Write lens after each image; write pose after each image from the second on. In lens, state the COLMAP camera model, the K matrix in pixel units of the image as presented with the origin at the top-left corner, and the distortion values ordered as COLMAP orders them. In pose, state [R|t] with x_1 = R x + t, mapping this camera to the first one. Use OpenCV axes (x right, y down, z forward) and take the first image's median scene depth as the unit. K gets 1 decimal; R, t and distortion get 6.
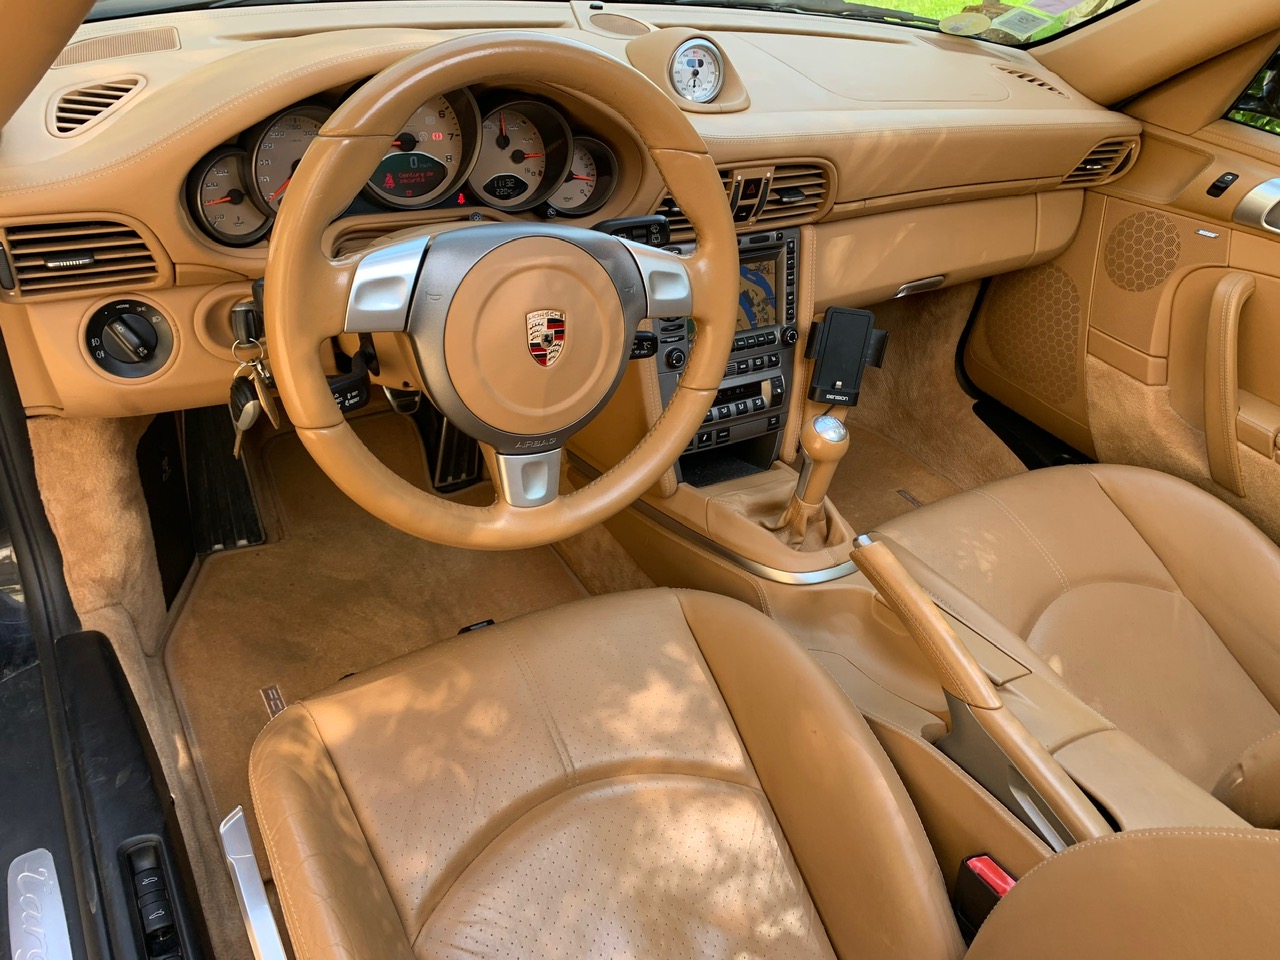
lens RADIAL K [[978.5, 0, 631.5], [0, 978.5, 477.6], [0, 0, 1]] dist [0.004533, -0.009790]
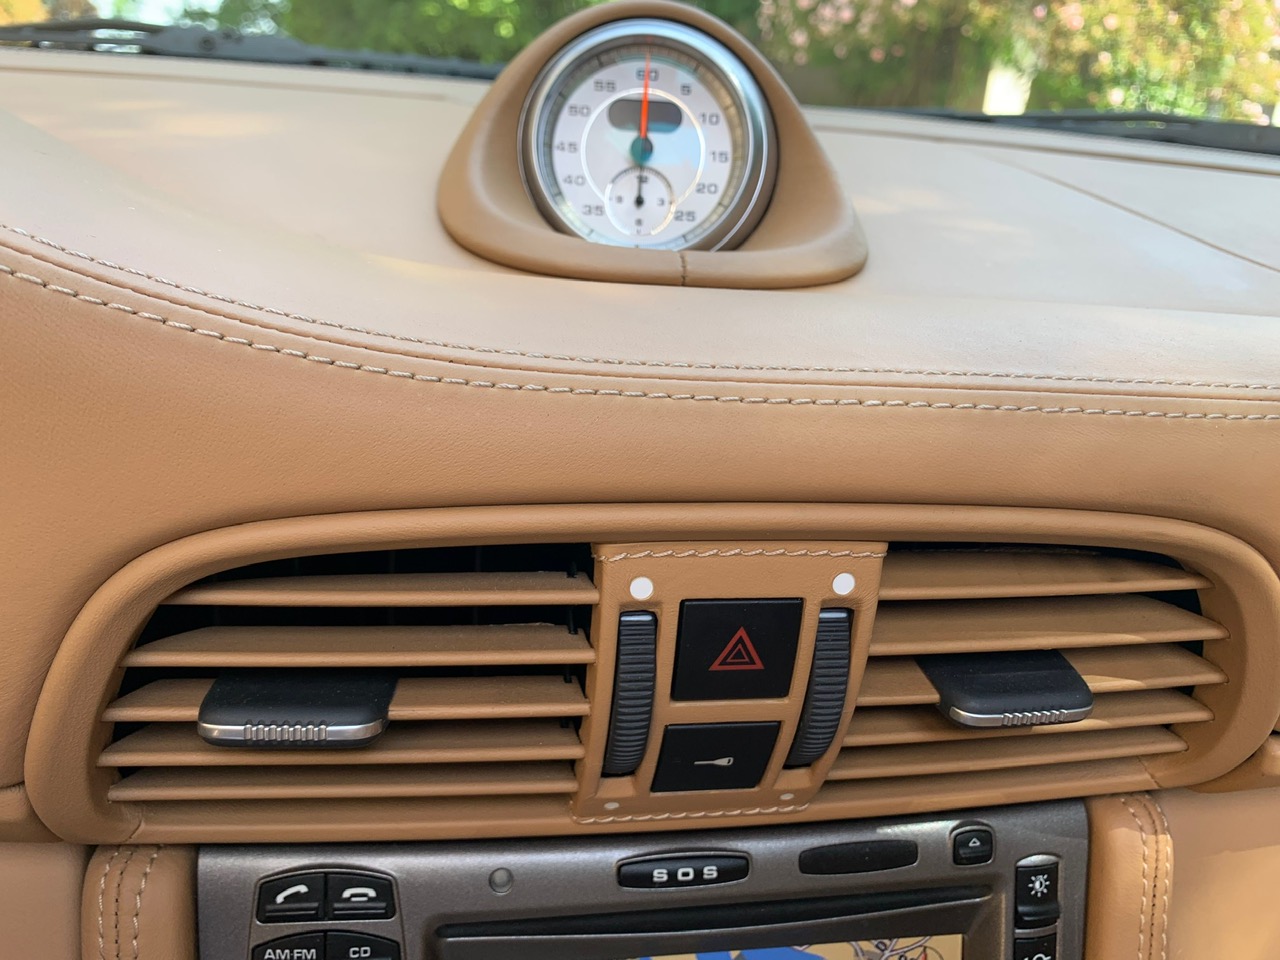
lens RADIAL K [[978.5, 0, 641.4], [0, 978.5, 480.9], [0, 0, 1]] dist [0.004533, -0.009790]
pose [[0.925069, 0.075232, -0.372274, 0.168154], [-0.180820, 0.949210, -0.257497, -0.270512], [0.333994, 0.305517, 0.891688, 0.810844]]
